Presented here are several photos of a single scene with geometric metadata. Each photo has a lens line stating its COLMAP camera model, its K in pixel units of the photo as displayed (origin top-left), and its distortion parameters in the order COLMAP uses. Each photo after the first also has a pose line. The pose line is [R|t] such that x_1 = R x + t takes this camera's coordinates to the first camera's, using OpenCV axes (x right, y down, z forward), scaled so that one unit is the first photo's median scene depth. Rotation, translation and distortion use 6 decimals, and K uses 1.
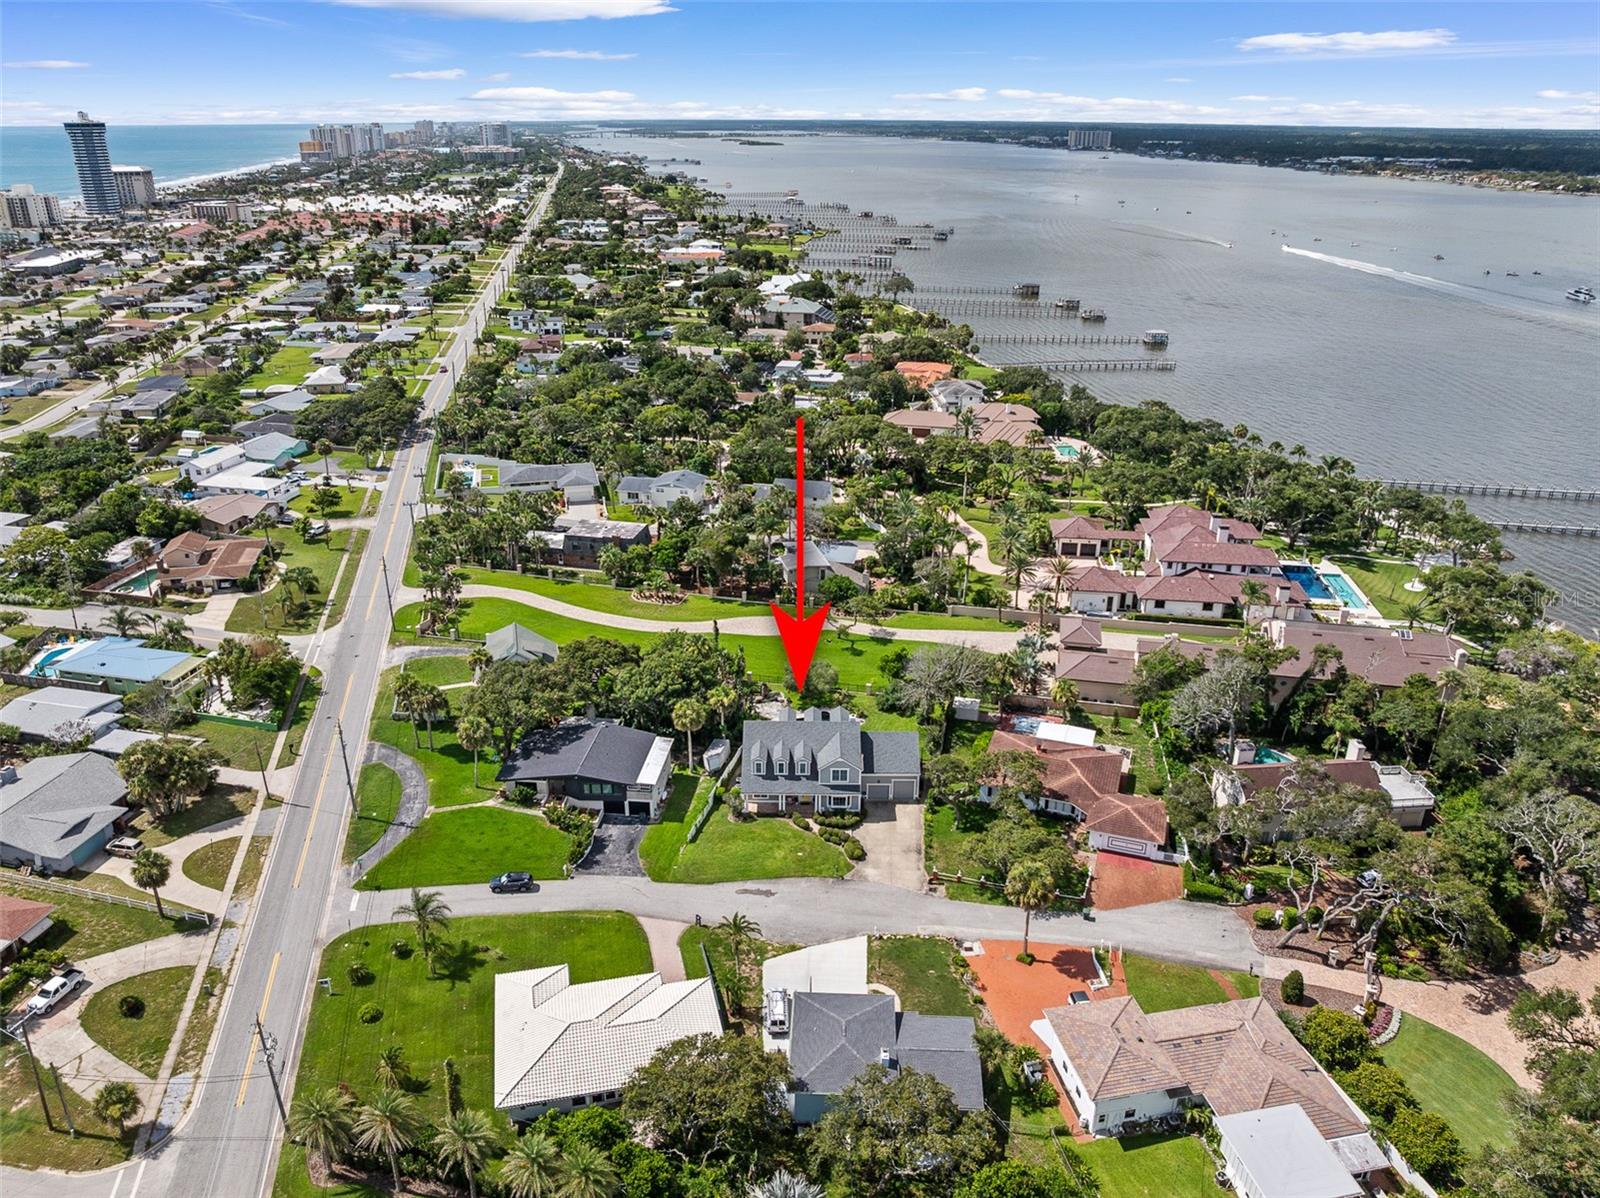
lens RADIAL K [[1134.9, 0, 800.0], [0, 1134.9, 599.0], [0, 0, 1]] dist [-0.039719, 0.005130]
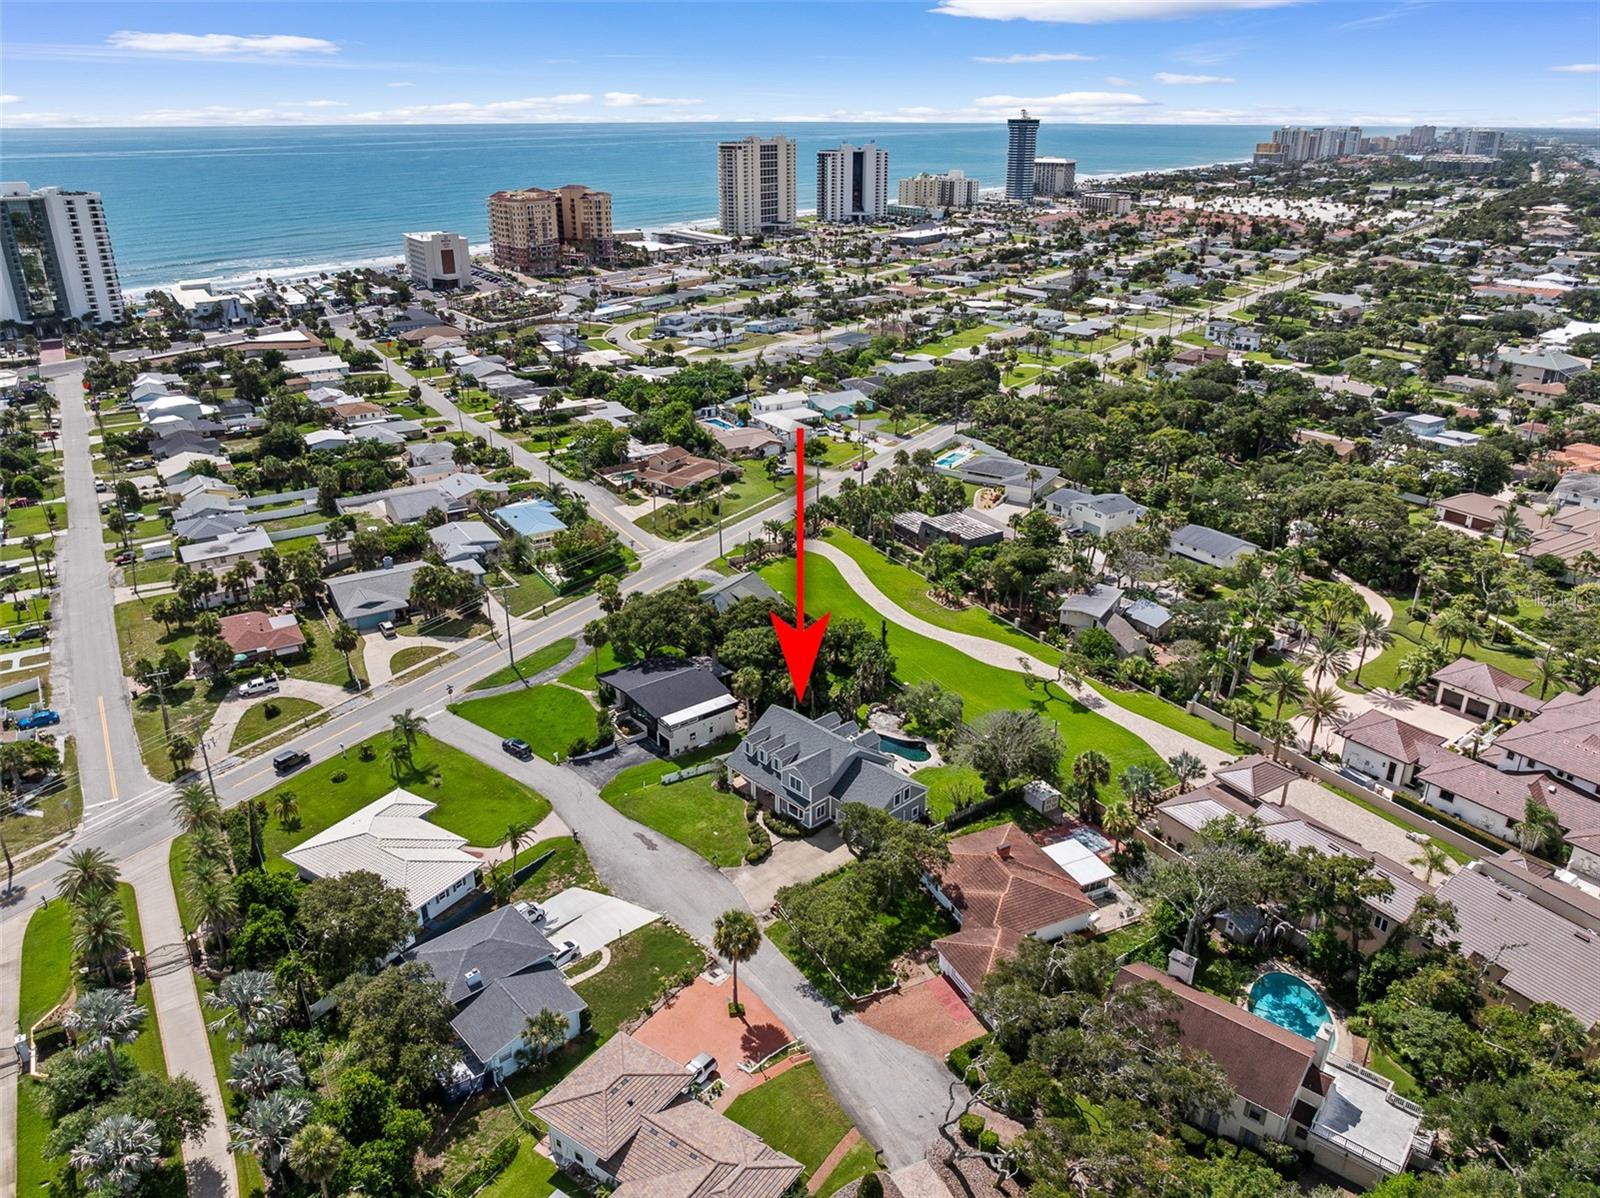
lens RADIAL K [[1131.8, 0, 798.3], [0, 1131.8, 595.2], [0, 0, 1]] dist [-0.034721, -0.002737]
pose [[0.698015, 0.277808, -0.659999, 0.463669], [-0.280272, 0.954139, 0.105202, -0.076532], [0.658956, 0.111547, 0.743865, 0.180856]]
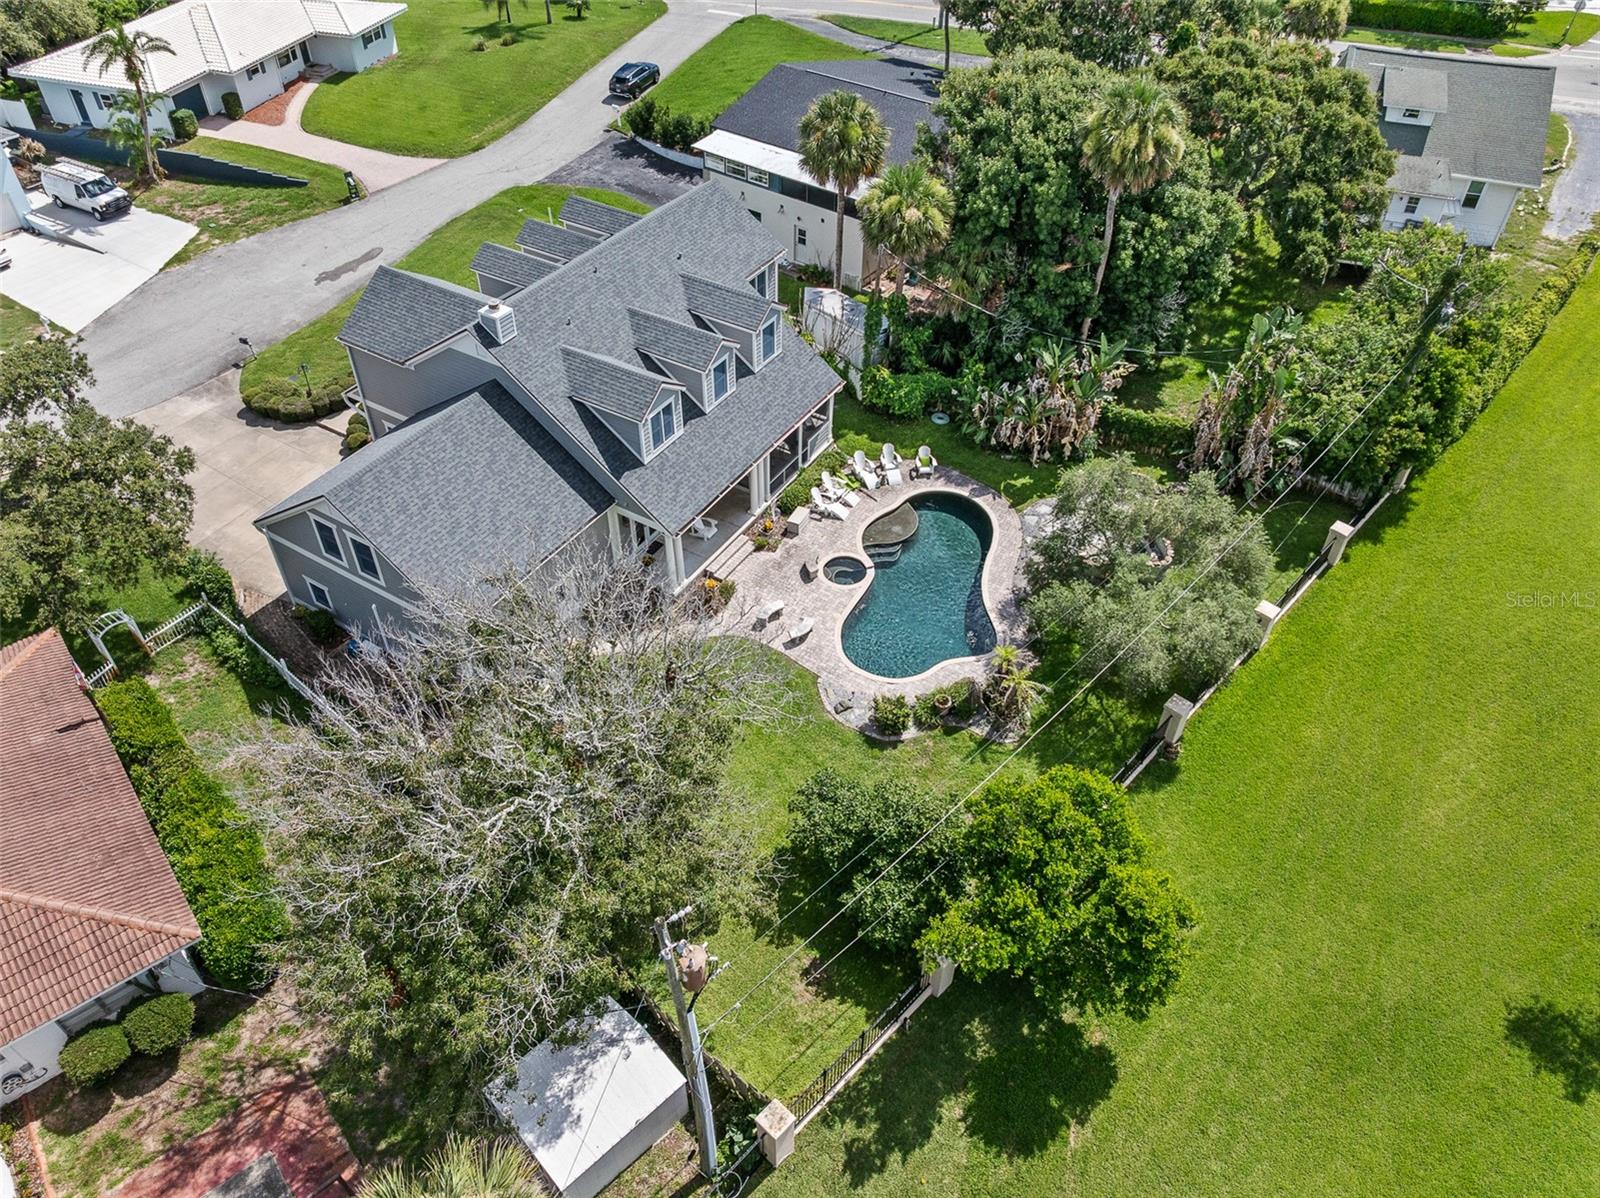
lens RADIAL K [[1134.9, 0, 800.0], [0, 1134.9, 599.0], [0, 0, 1]] dist [-0.039719, 0.005130]
pose [[-0.516092, 0.581050, -0.629310, 0.163551], [-0.348201, 0.528942, 0.773936, -0.069347], [0.782564, 0.618548, -0.070661, 0.840390]]
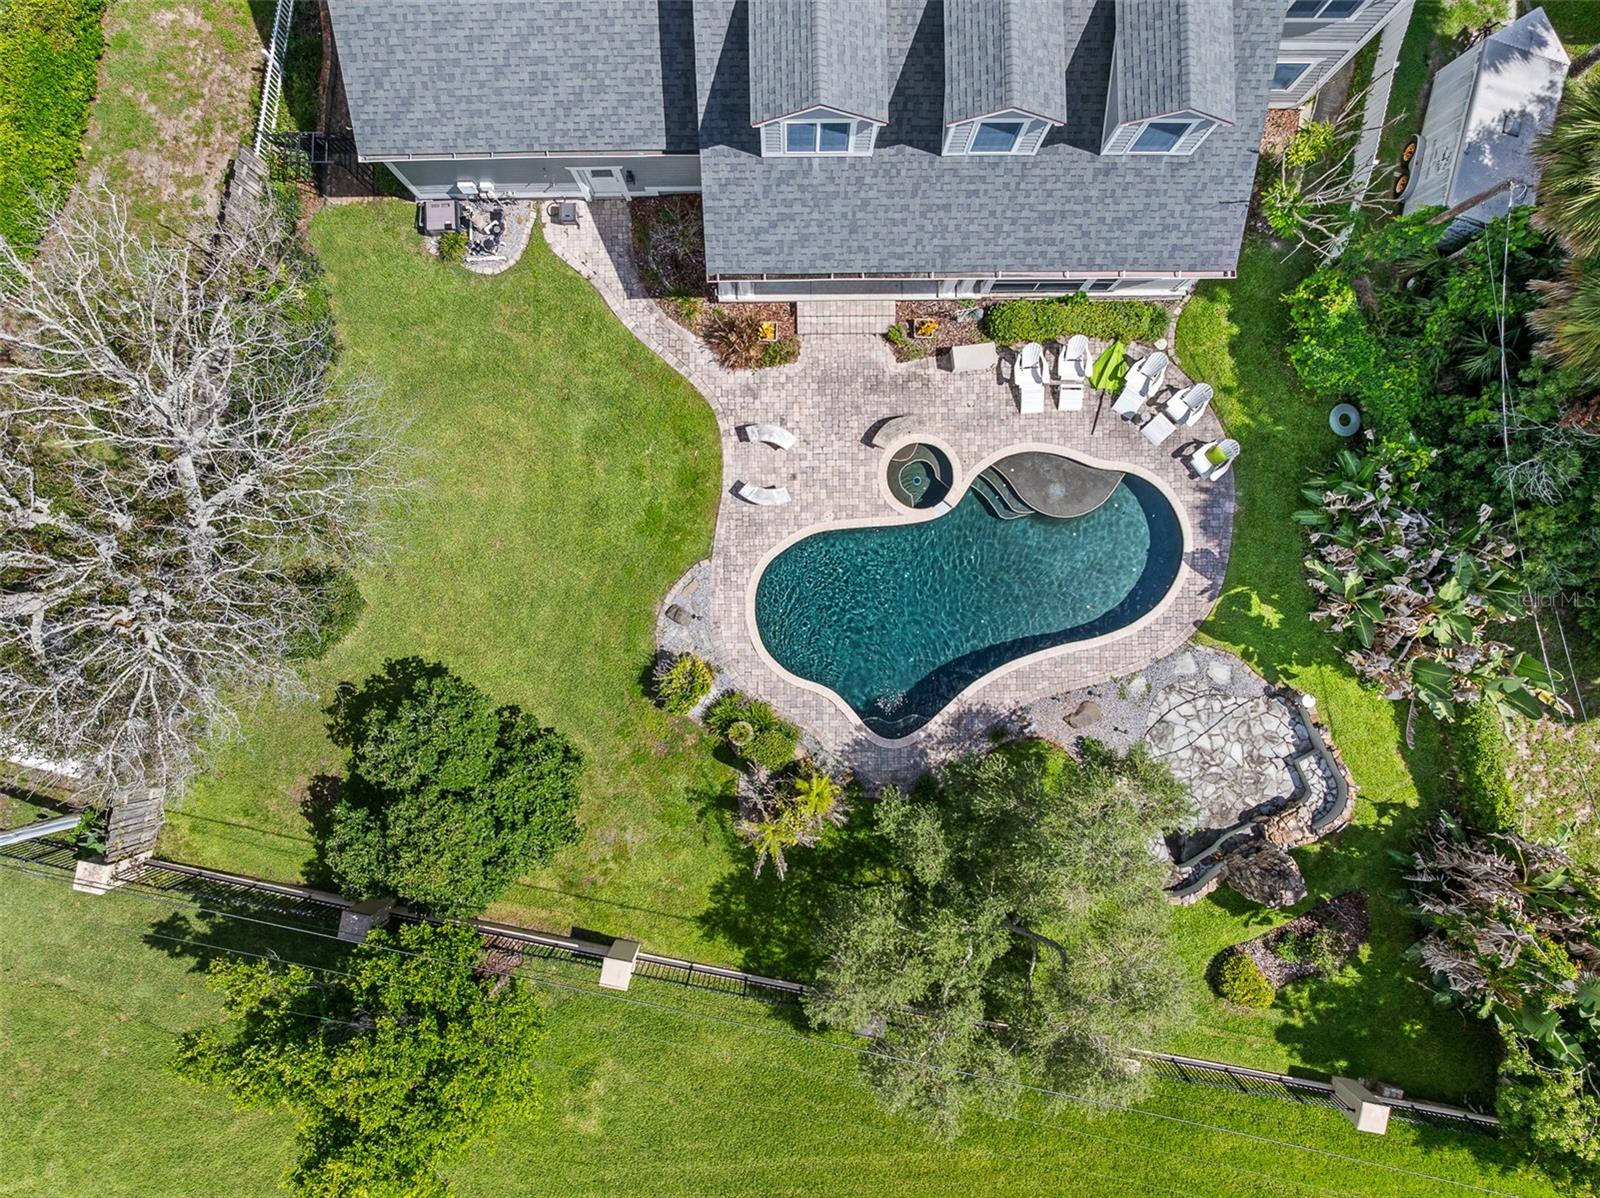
lens RADIAL K [[1134.5, 0, 798.9], [0, 1134.5, 607.5], [0, 0, 1]] dist [-0.040949, 0.005489]
pose [[-0.999775, 0.019666, -0.007965, 0.031440], [-0.015011, -0.390281, 0.920574, -0.043710], [0.014995, 0.920486, 0.390488, 0.785963]]
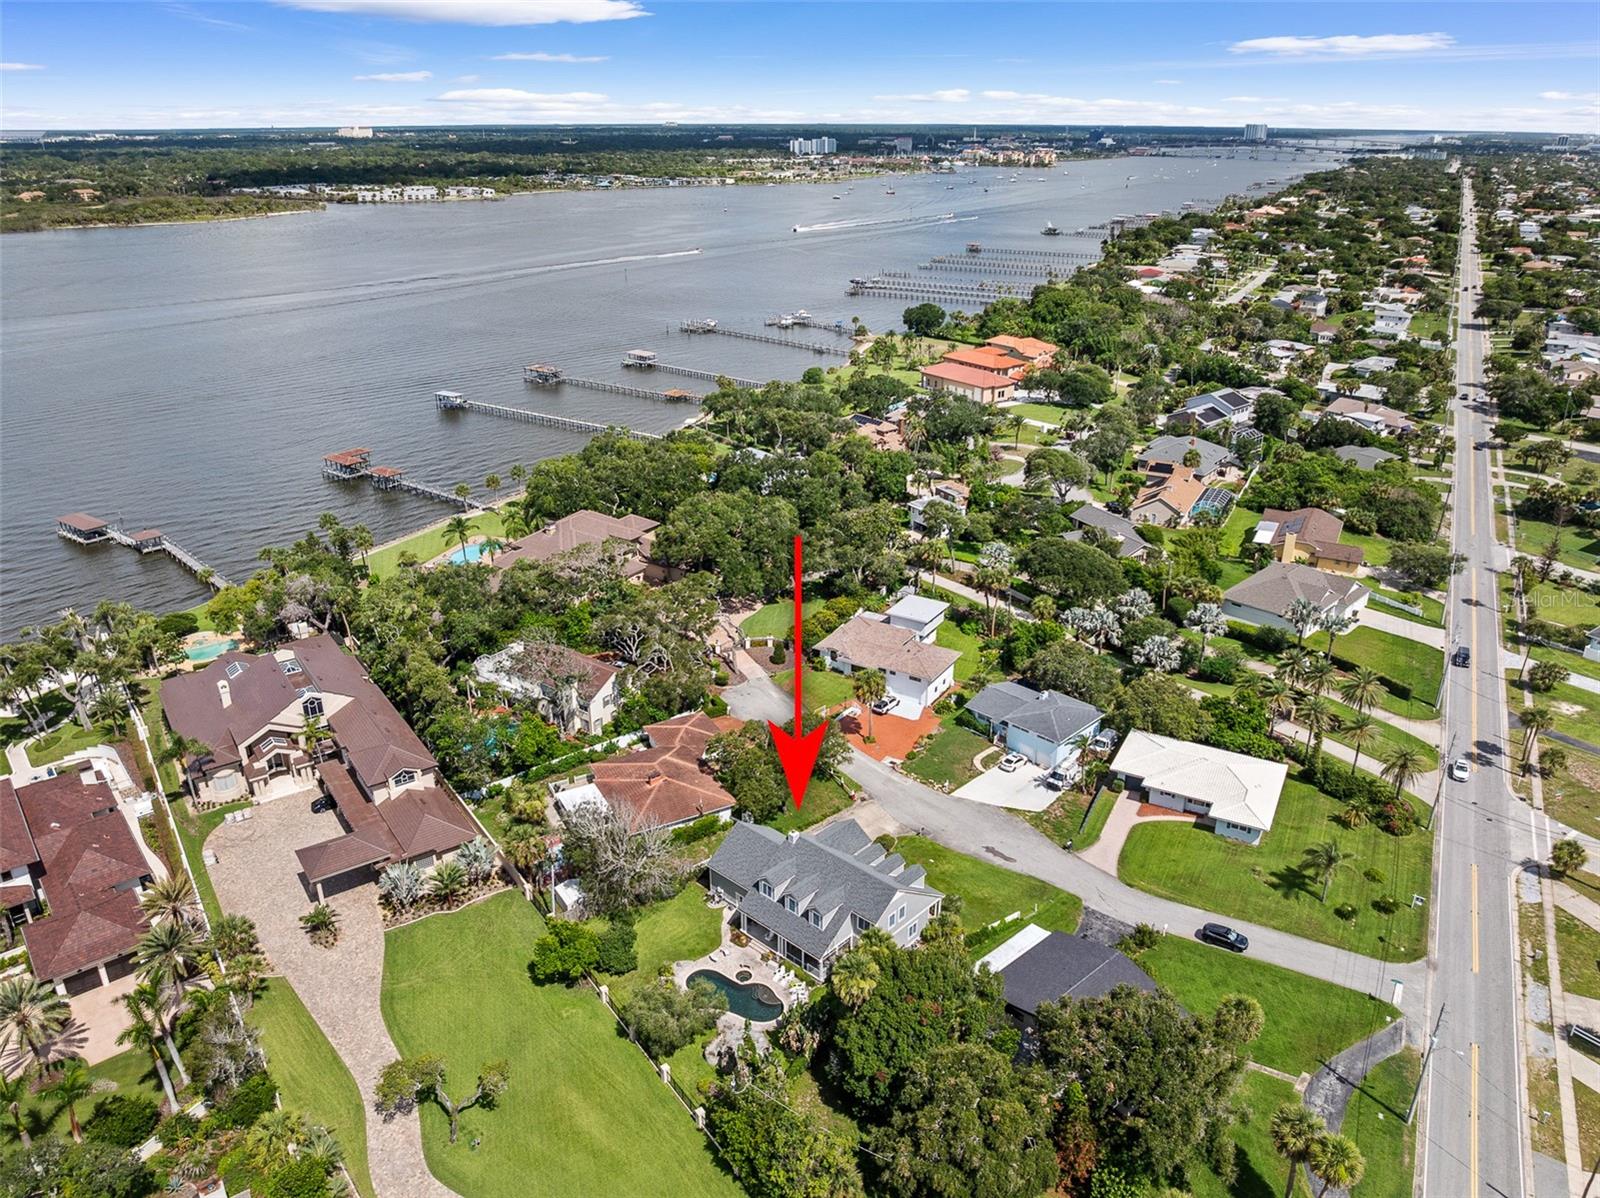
lens RADIAL K [[1137.3, 0, 802.0], [0, 1137.3, 589.6], [0, 0, 1]] dist [-0.036340, 0.006464]
pose [[-0.739185, -0.261334, 0.620733, -0.327716], [0.263914, 0.735551, 0.623950, -0.418339], [-0.619640, 0.625035, -0.474739, 0.965804]]
